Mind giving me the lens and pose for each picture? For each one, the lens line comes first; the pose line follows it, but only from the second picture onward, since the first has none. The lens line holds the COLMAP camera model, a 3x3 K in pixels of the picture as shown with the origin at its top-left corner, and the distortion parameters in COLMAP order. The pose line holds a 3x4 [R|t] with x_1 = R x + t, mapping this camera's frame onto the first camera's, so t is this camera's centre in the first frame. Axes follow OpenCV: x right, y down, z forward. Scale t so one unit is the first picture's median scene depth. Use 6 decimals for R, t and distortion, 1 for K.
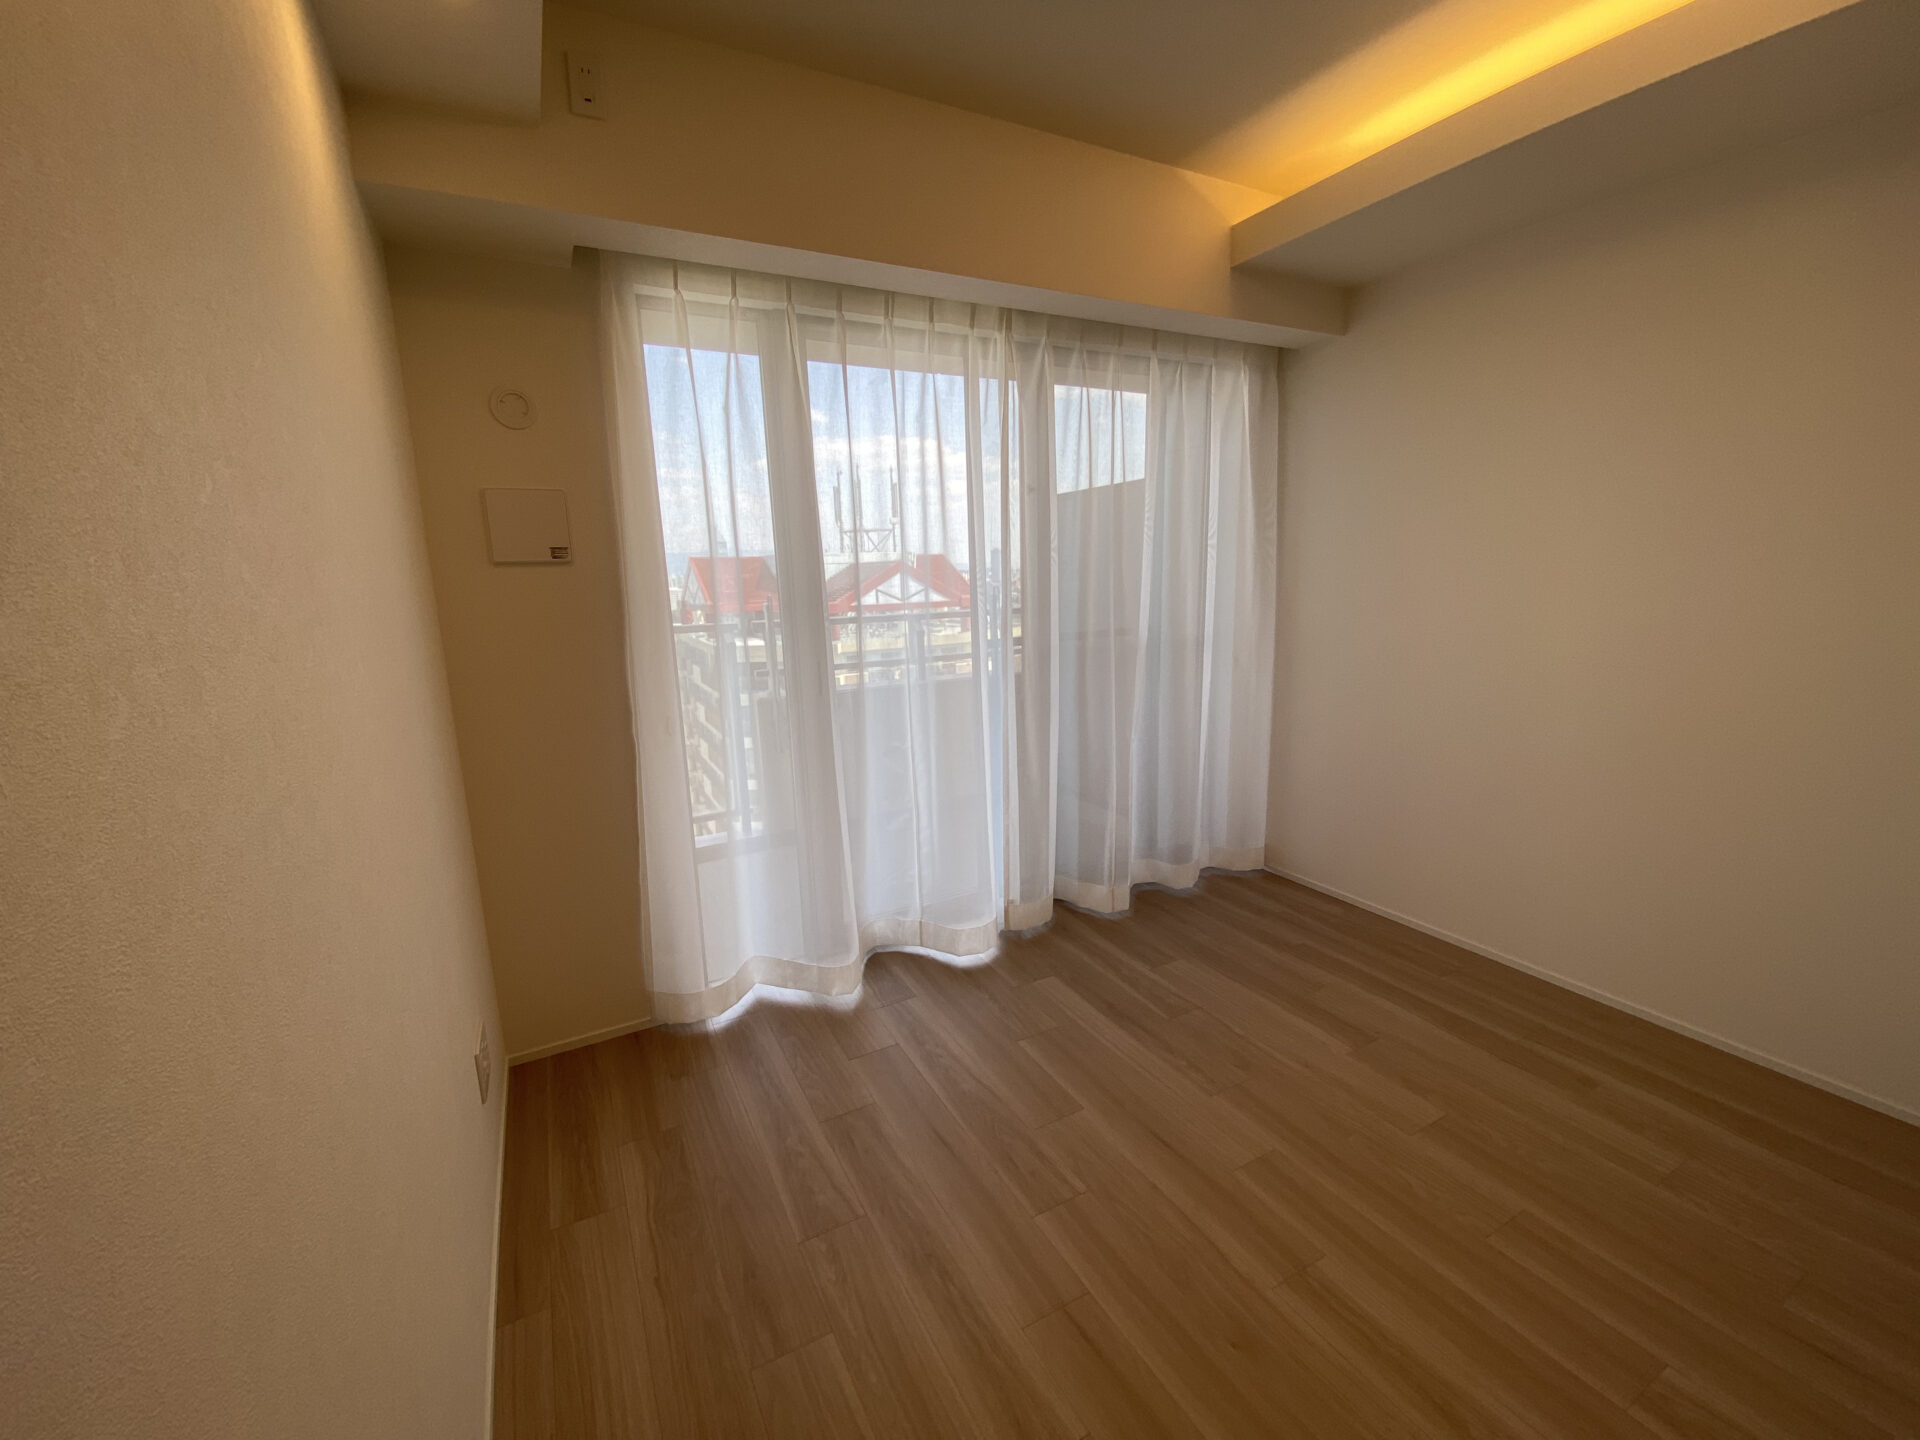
lens RADIAL K [[780.0, 0, 964.1], [0, 780.0, 722.4], [0, 0, 1]] dist [0.059850, -0.045068]
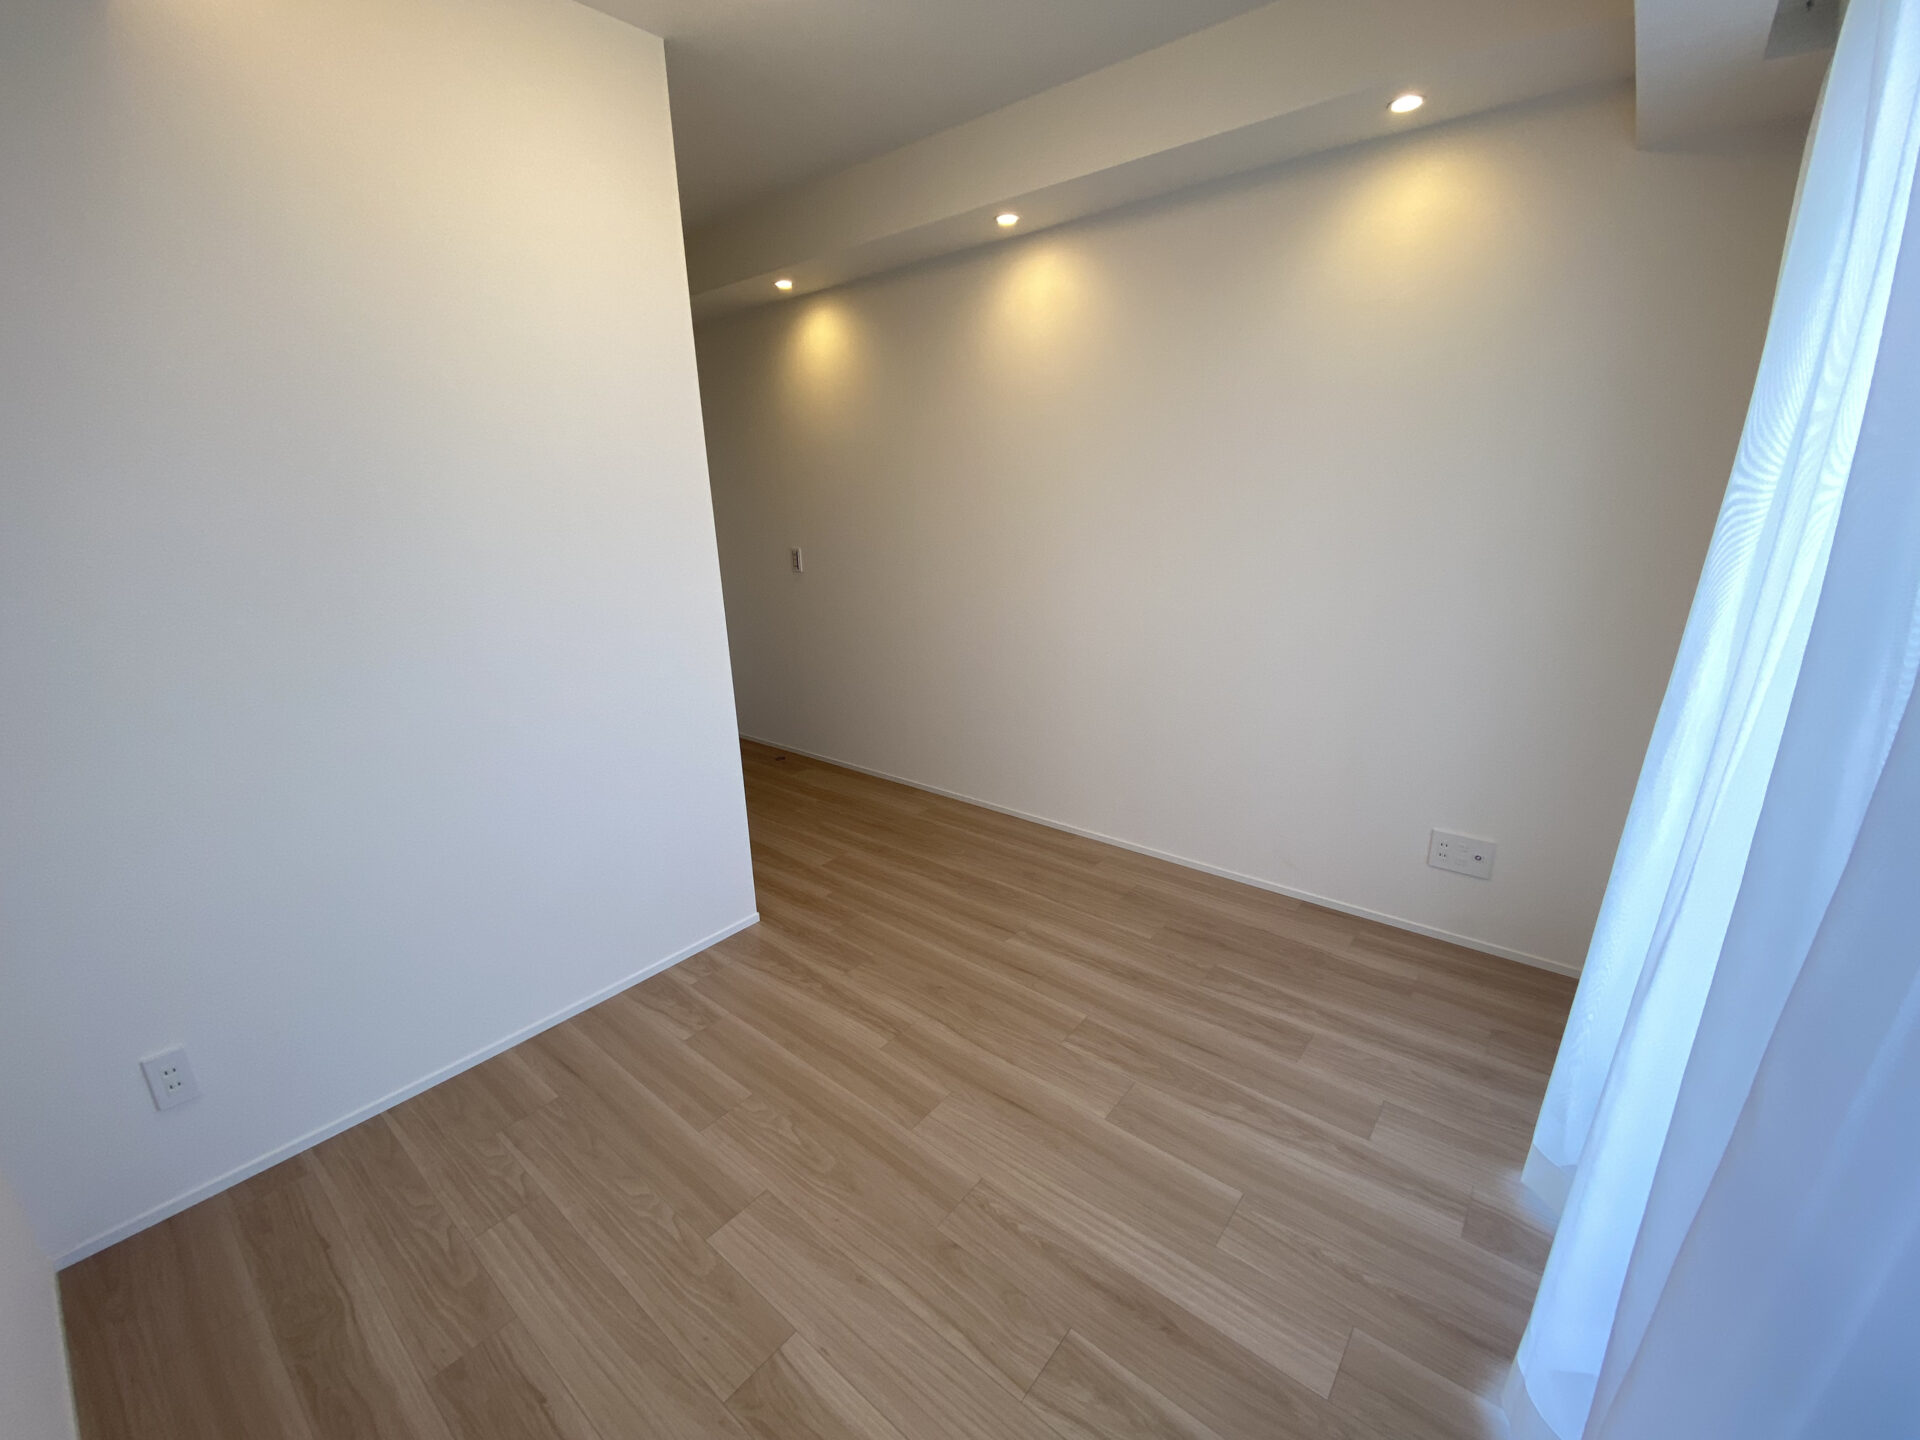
lens RADIAL K [[780.0, 0, 964.1], [0, 780.0, 722.4], [0, 0, 1]] dist [0.059850, -0.045068]
pose [[-0.922477, 0.154597, -0.353745, 0.429745], [-0.021417, 0.894410, 0.446734, -0.253565], [0.385457, 0.419679, -0.821762, 1.159853]]
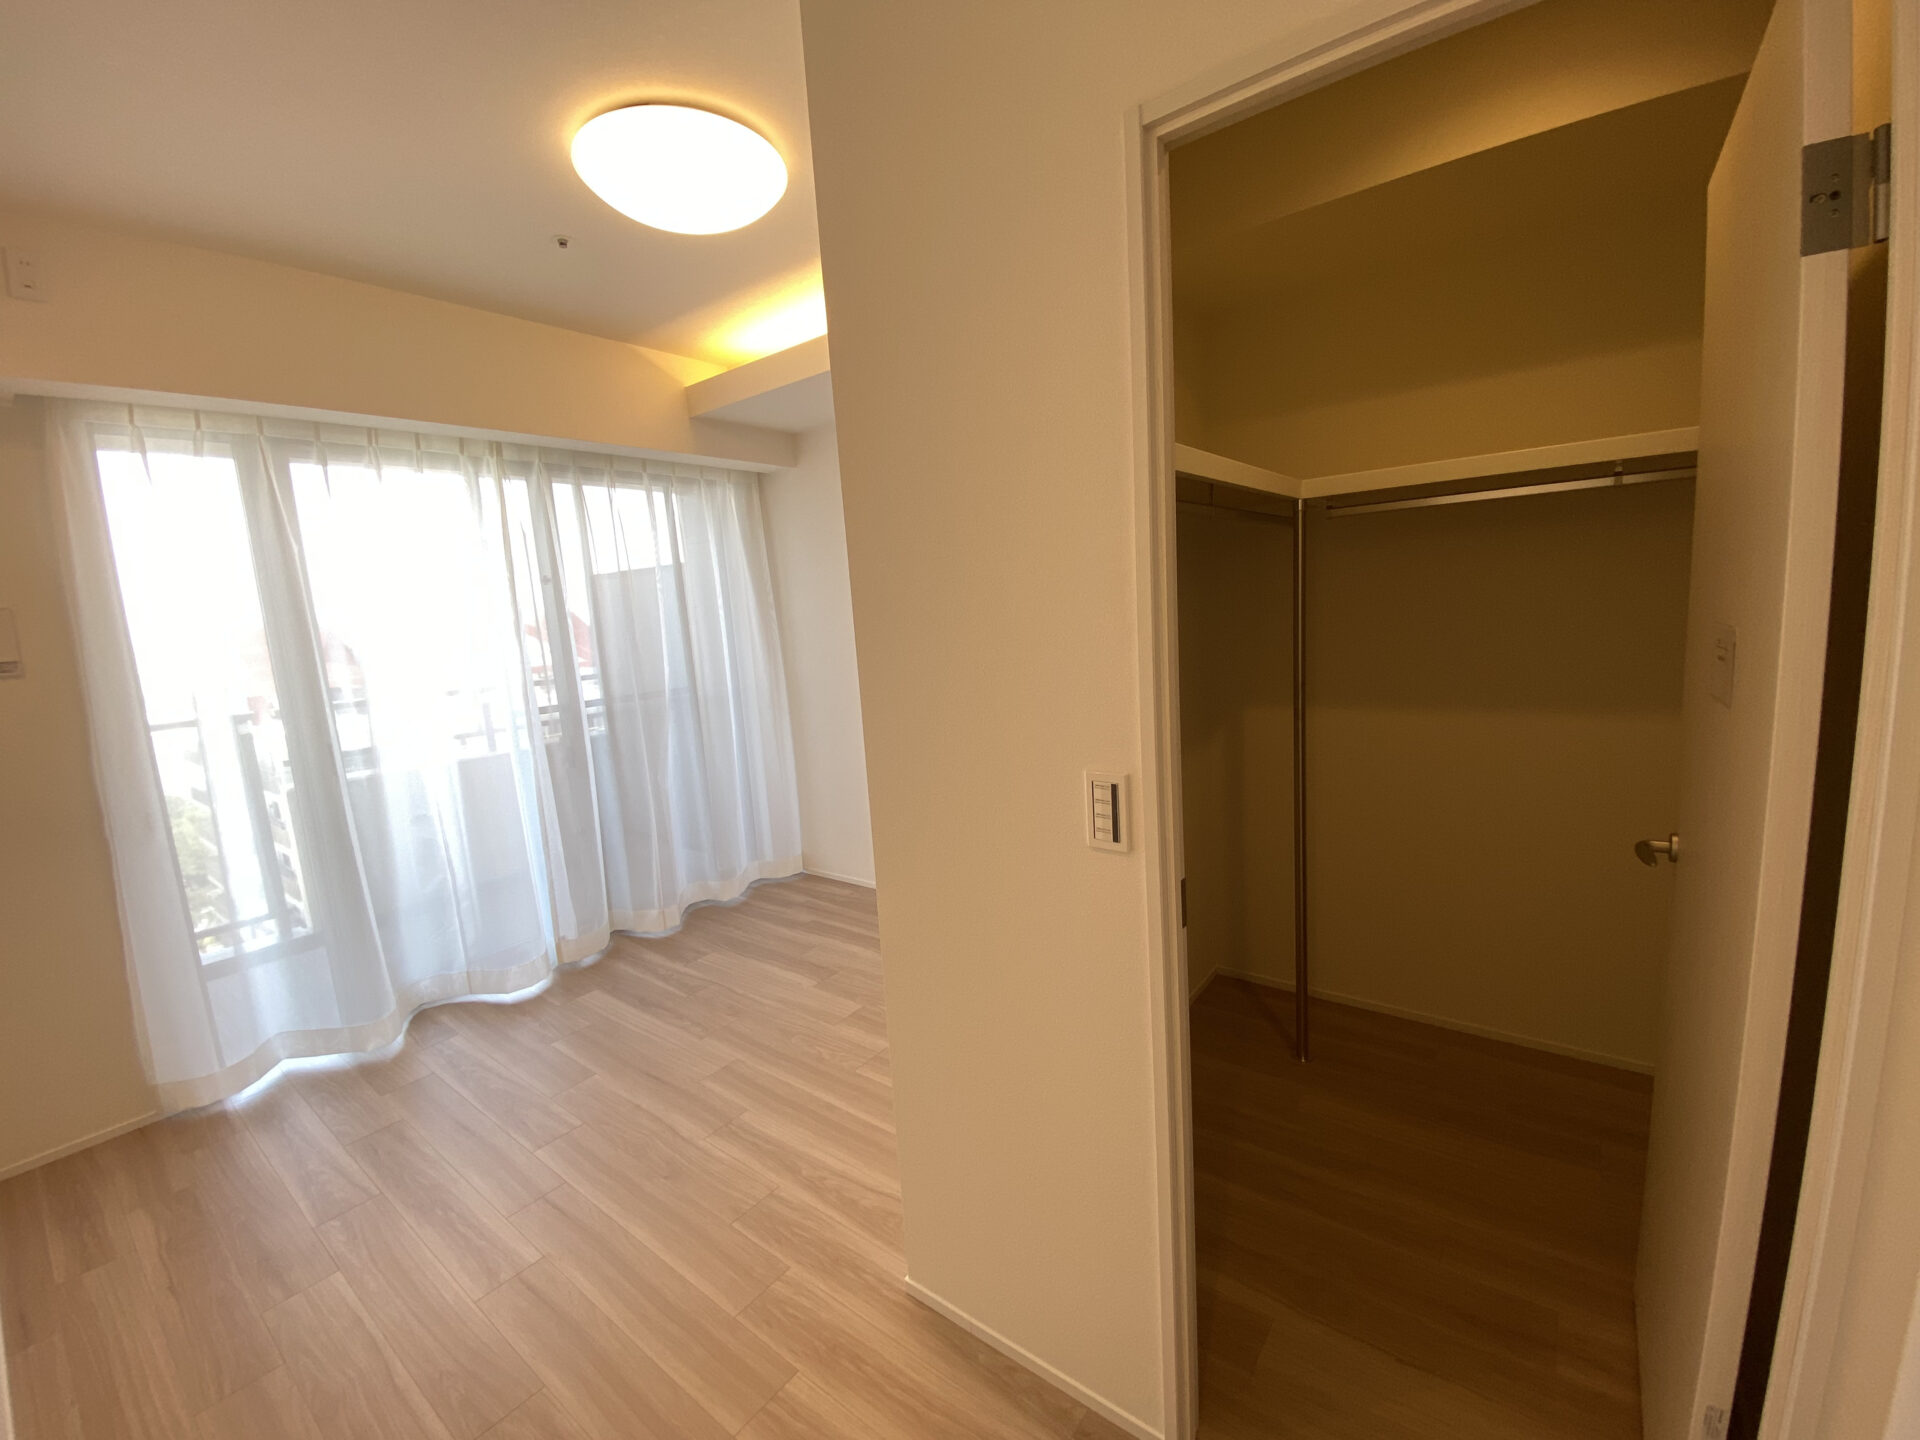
lens RADIAL K [[779.4, 0, 965.5], [0, 779.4, 712.9], [0, 0, 1]] dist [0.001161, -0.011077]
pose [[0.908202, -0.095763, 0.407430, 0.183178], [0.125315, 0.991031, -0.046405, 0.034000], [-0.399332, 0.093202, 0.912057, -0.338414]]
